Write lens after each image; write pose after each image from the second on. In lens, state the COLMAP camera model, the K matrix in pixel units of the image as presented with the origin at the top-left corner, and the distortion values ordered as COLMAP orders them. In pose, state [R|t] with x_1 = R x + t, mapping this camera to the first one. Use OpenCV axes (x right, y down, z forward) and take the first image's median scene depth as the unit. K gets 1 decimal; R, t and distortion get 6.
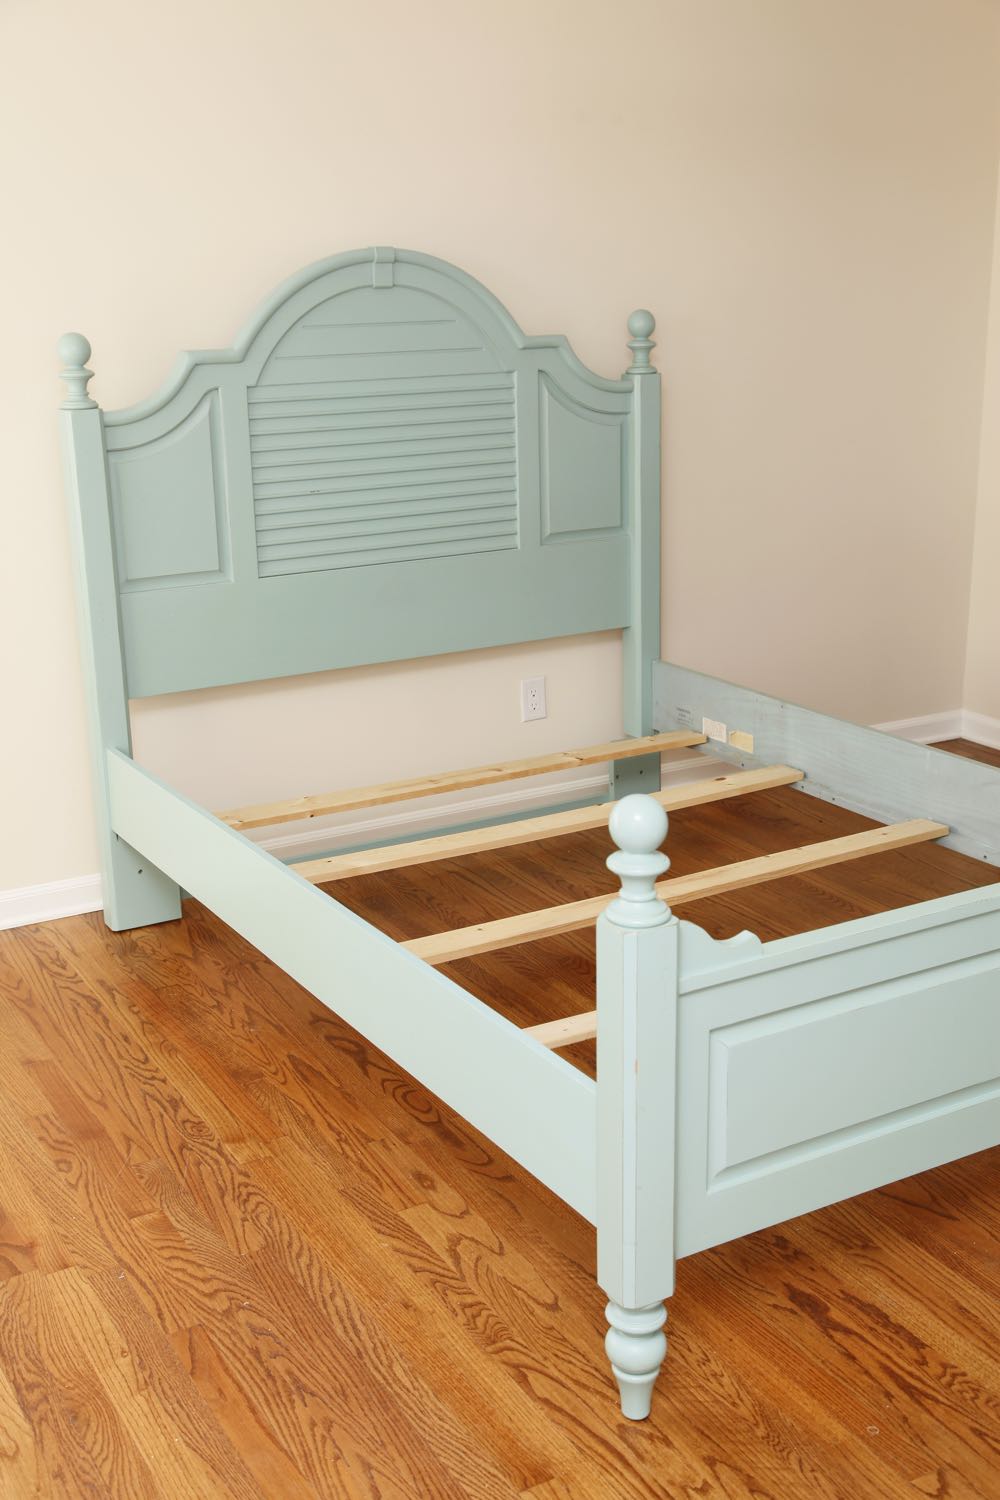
lens RADIAL K [[1697.0, 0, 500.0], [0, 1697.0, 750.0], [0, 0, 1]] dist [0.066108, 0.000373]
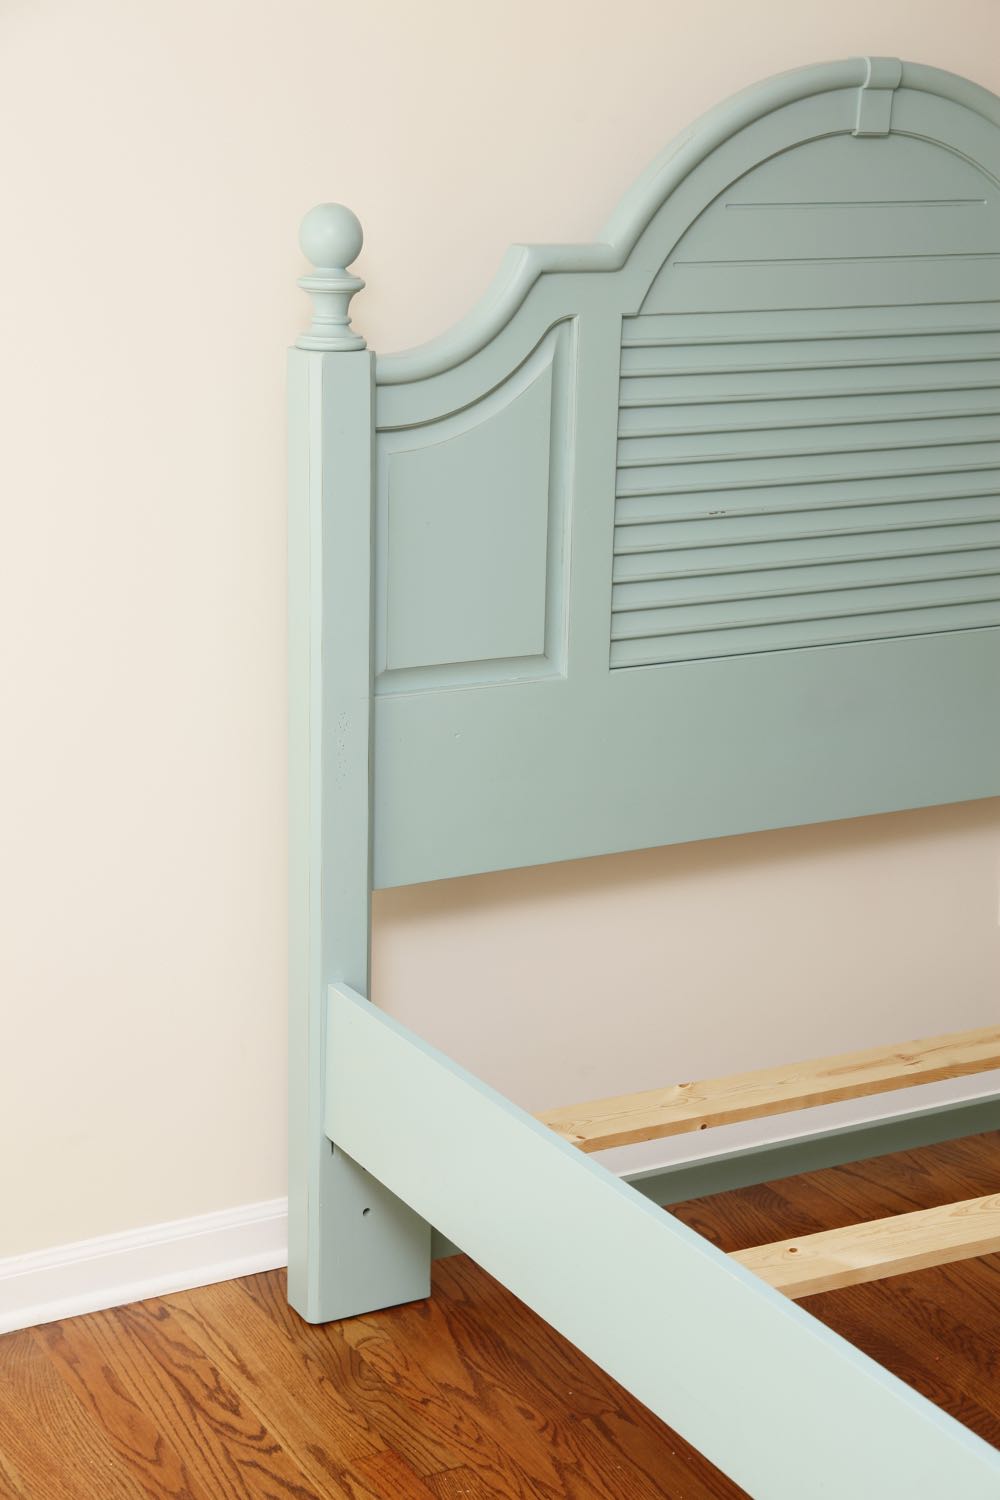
lens RADIAL K [[2413.0, 0, 500.0], [0, 2413.0, 750.0], [0, 0, 1]] dist [0.197494, 0.031081]
pose [[0.999019, 0.044032, 0.004652, -0.182864], [-0.043961, 0.998930, -0.014390, -0.064861], [-0.005280, 0.014171, 0.999886, 0.242775]]
